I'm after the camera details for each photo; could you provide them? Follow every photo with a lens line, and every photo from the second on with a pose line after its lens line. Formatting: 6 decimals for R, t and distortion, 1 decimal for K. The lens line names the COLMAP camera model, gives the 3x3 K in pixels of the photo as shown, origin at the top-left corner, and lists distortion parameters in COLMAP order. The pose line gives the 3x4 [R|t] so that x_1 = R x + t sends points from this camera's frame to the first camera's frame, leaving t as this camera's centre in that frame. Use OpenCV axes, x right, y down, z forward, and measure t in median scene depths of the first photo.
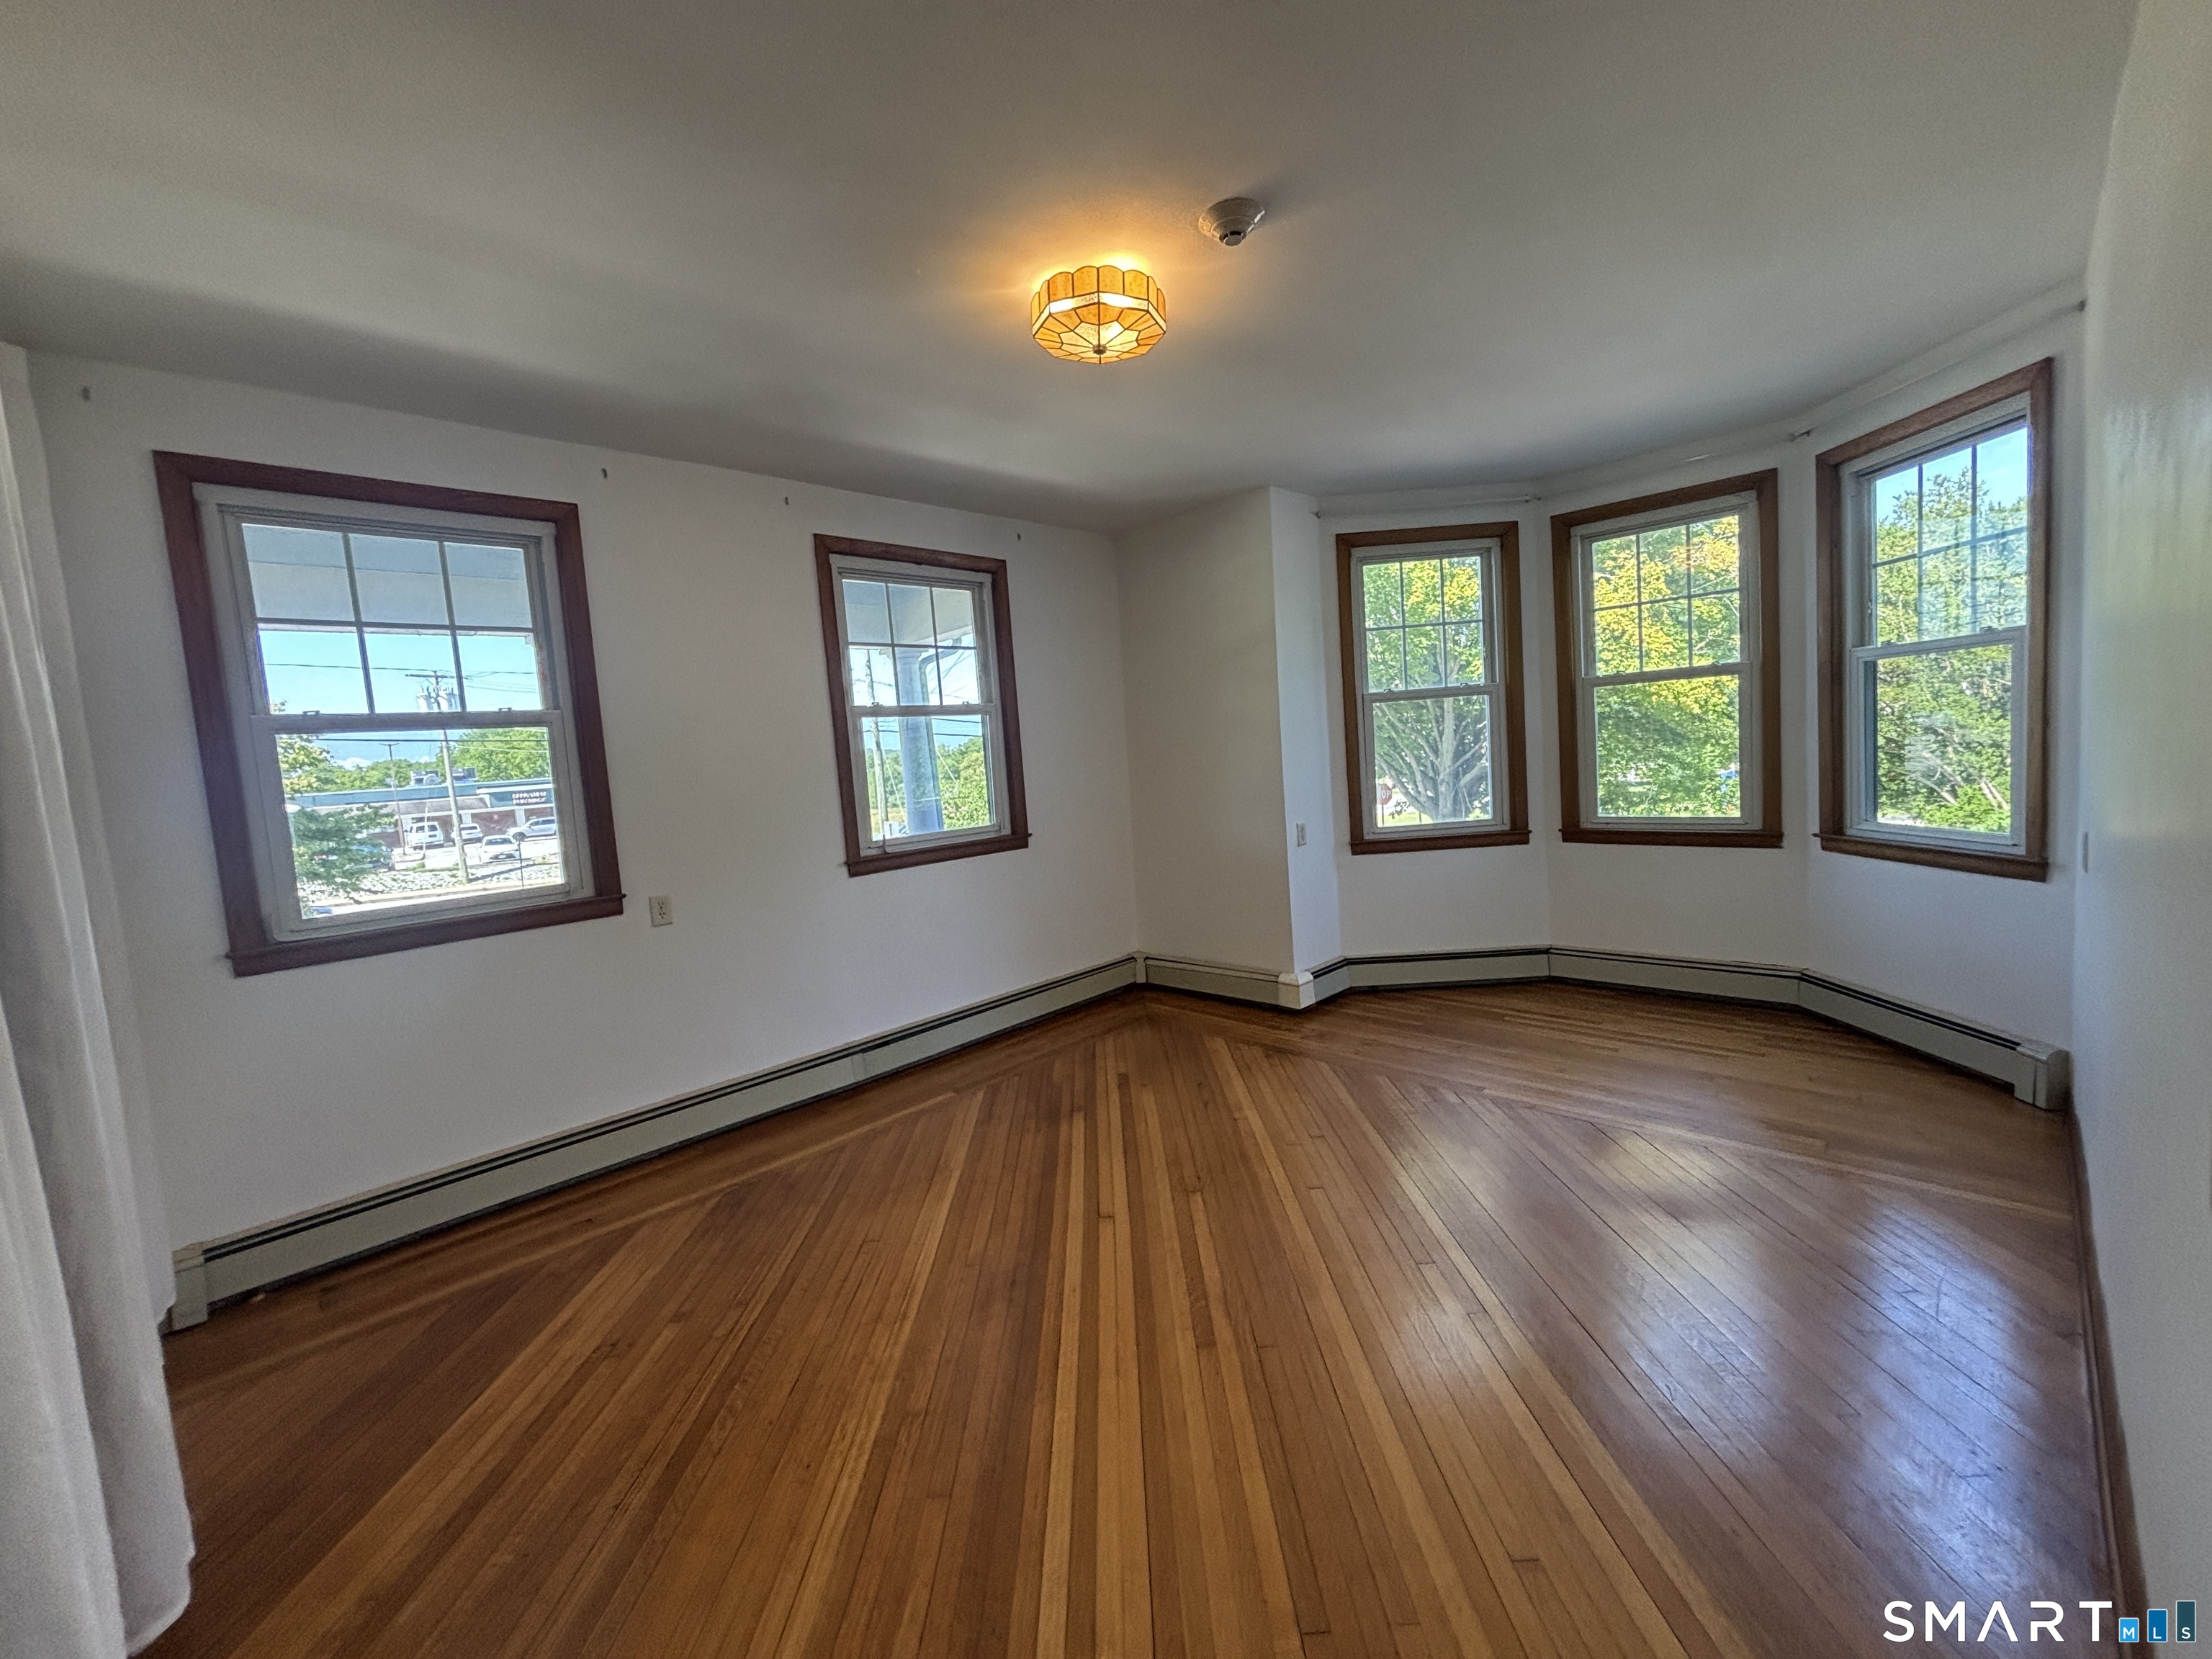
lens RADIAL K [[892.3, 0, 1101.3], [0, 892.3, 822.7], [0, 0, 1]] dist [0.002010, -0.001055]
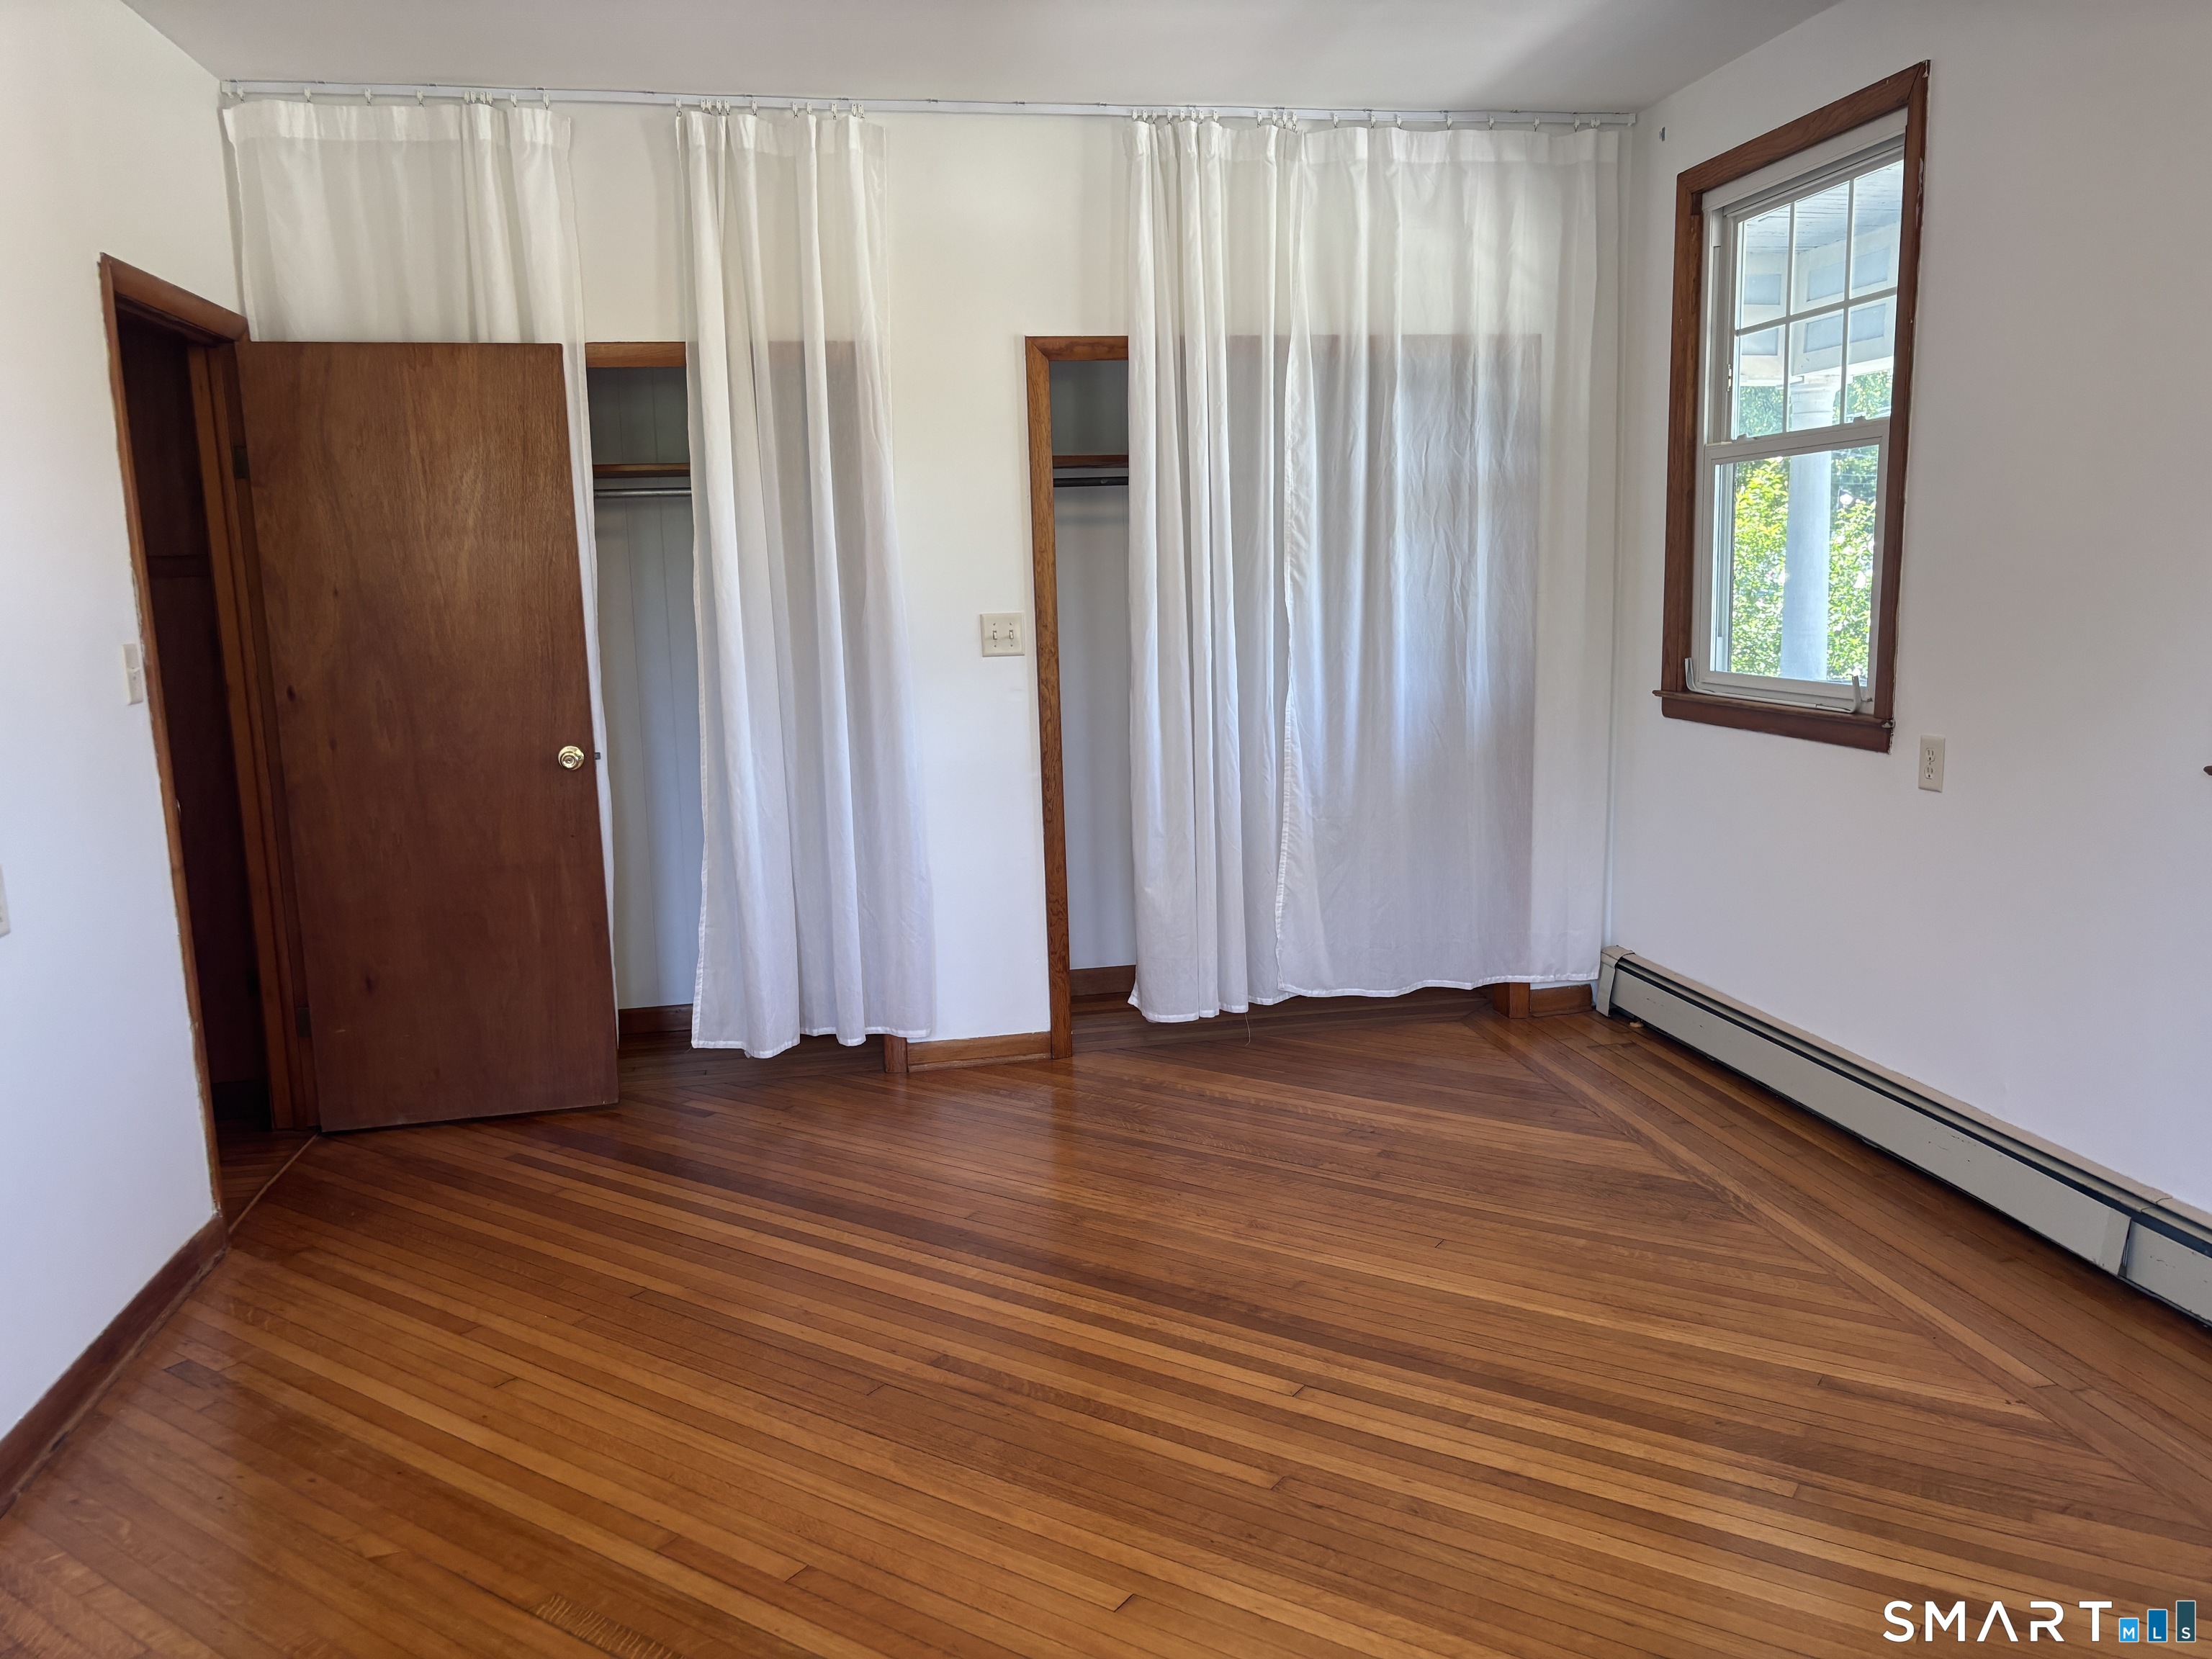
lens RADIAL K [[1686.8, 0, 1123.6], [0, 1686.8, 827.1], [0, 0, 1]] dist [0.030432, -0.026796]
pose [[-0.557420, 0.211643, -0.802801, 0.717315], [-0.003333, 0.966384, 0.257082, -0.148631], [0.830224, 0.145979, -0.537977, 1.207470]]
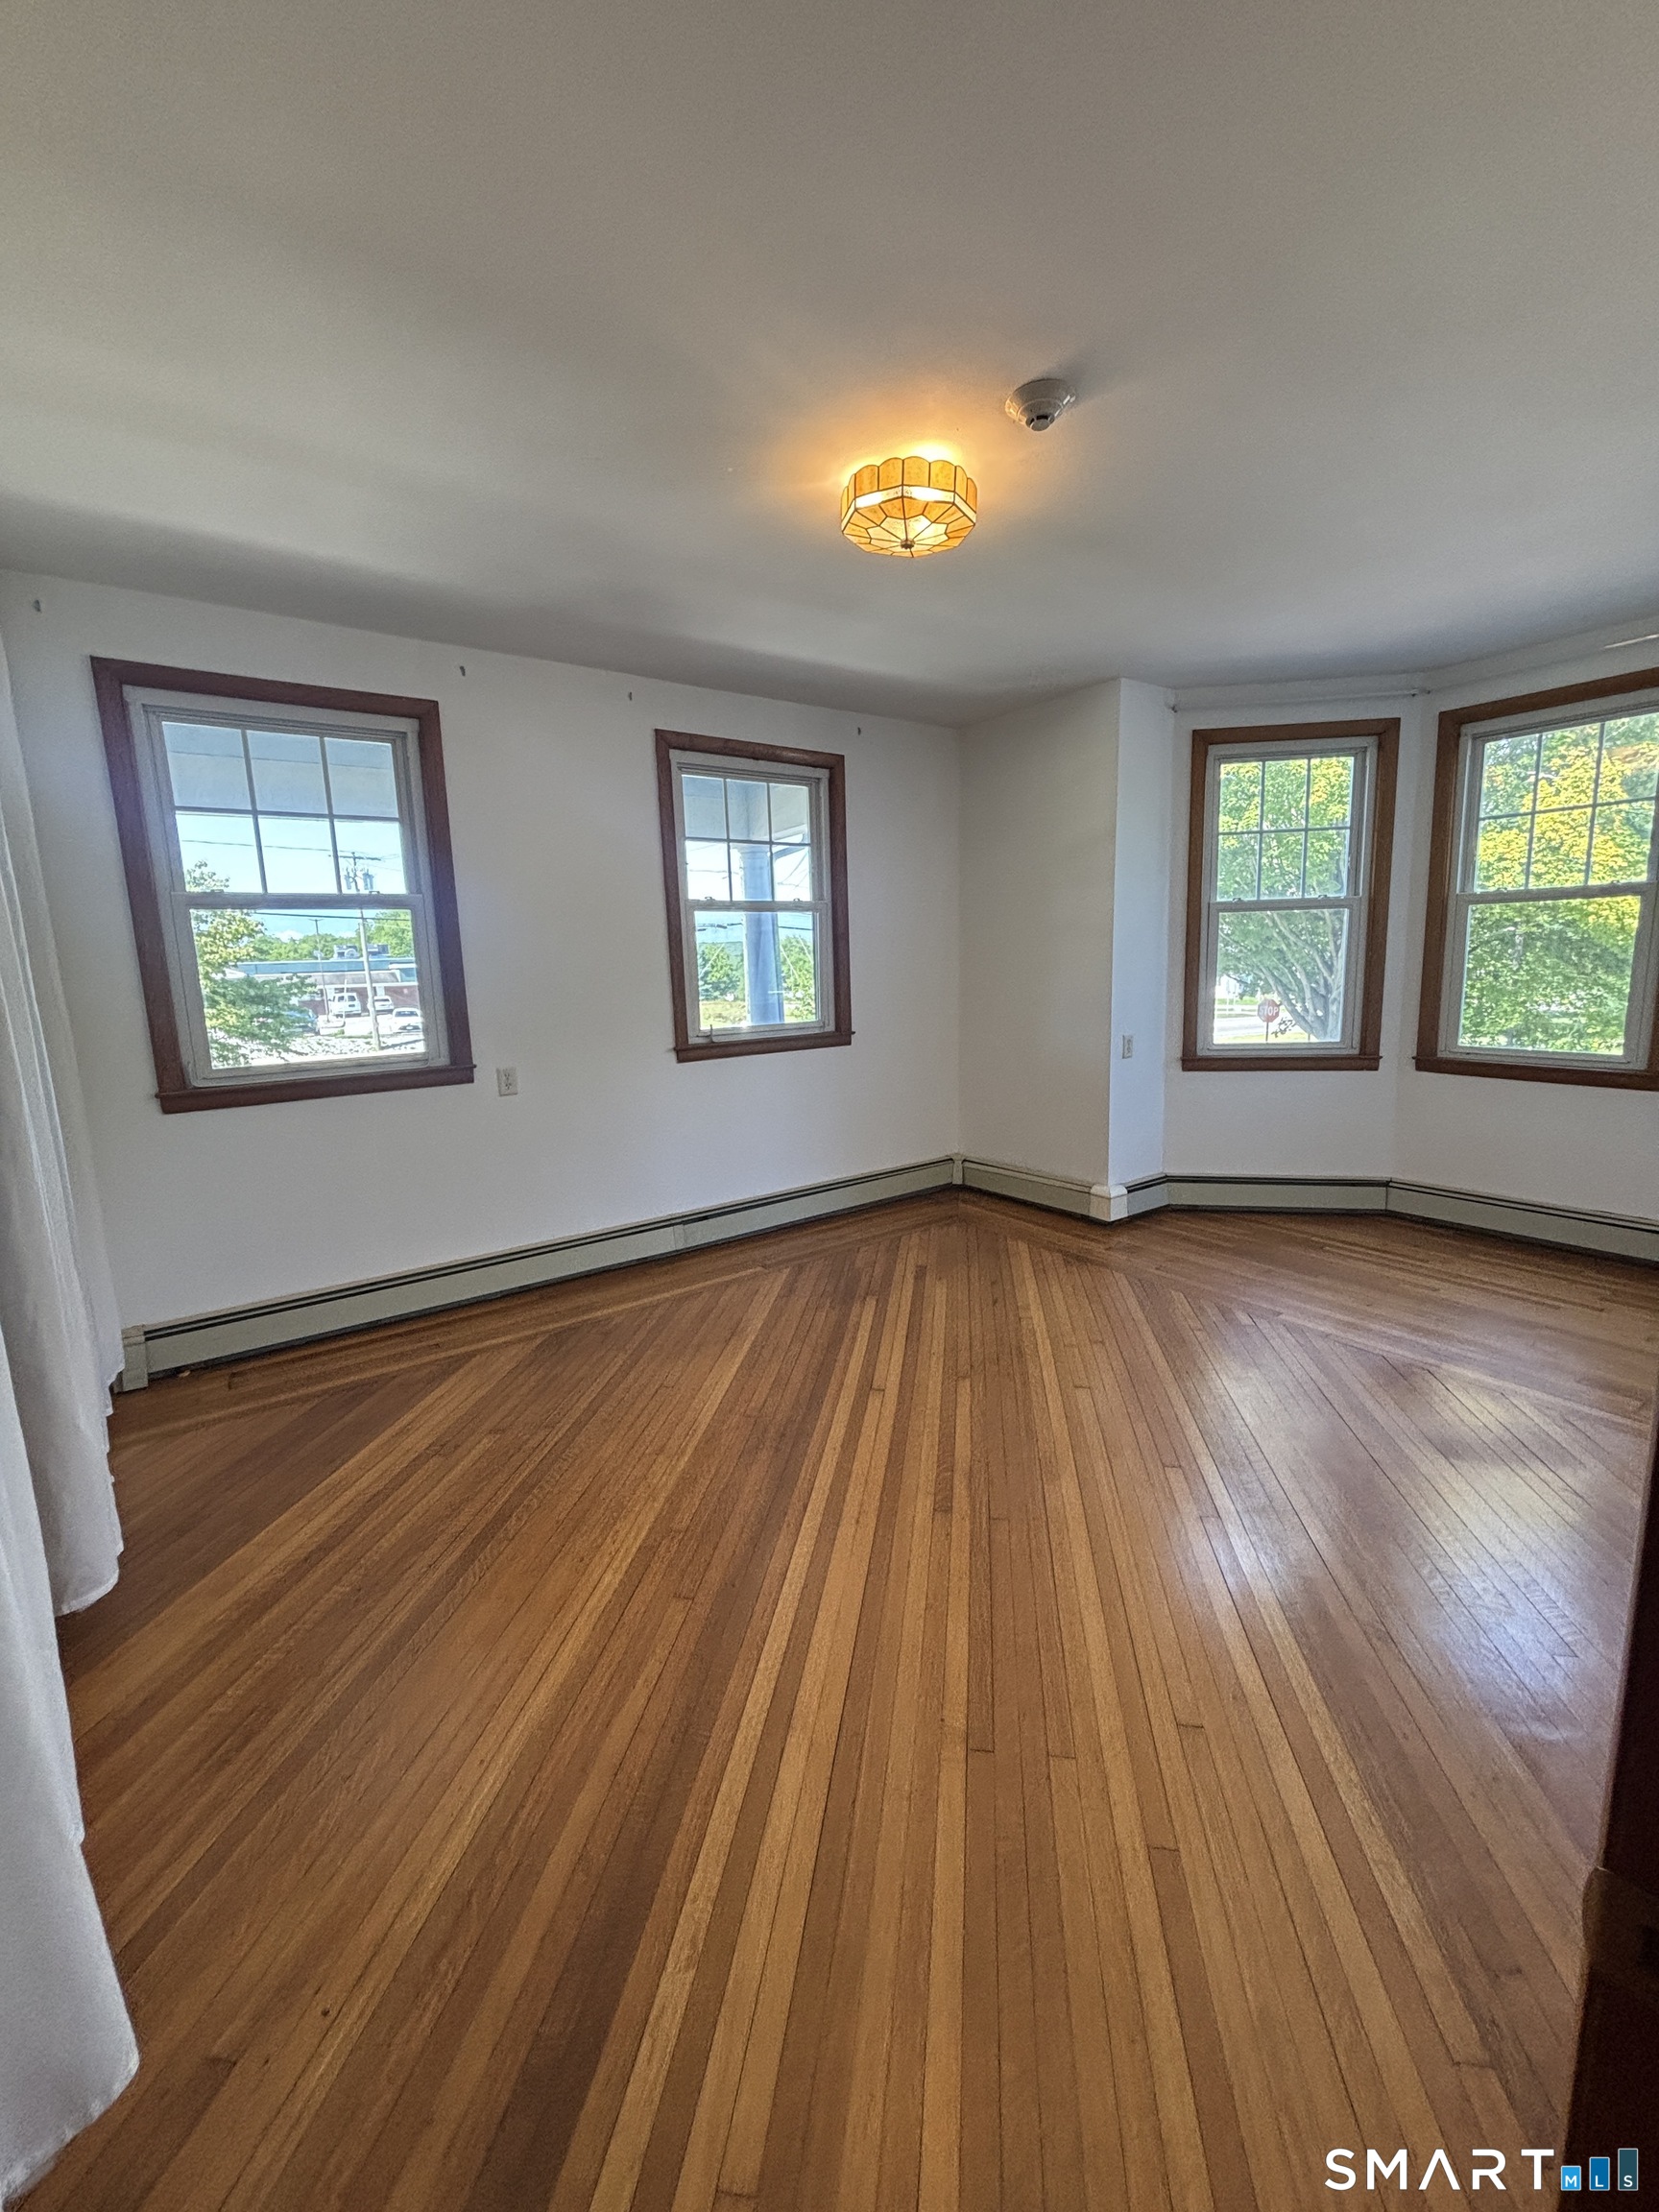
lens RADIAL K [[892.3, 0, 829.6], [0, 892.3, 1102.3], [0, 0, 1]] dist [0.002010, -0.001055]
pose [[0.986476, 0.066831, -0.149662, 0.073208], [-0.053243, 0.994239, 0.093029, -0.000058], [0.155017, -0.083803, 0.984351, -0.030787]]
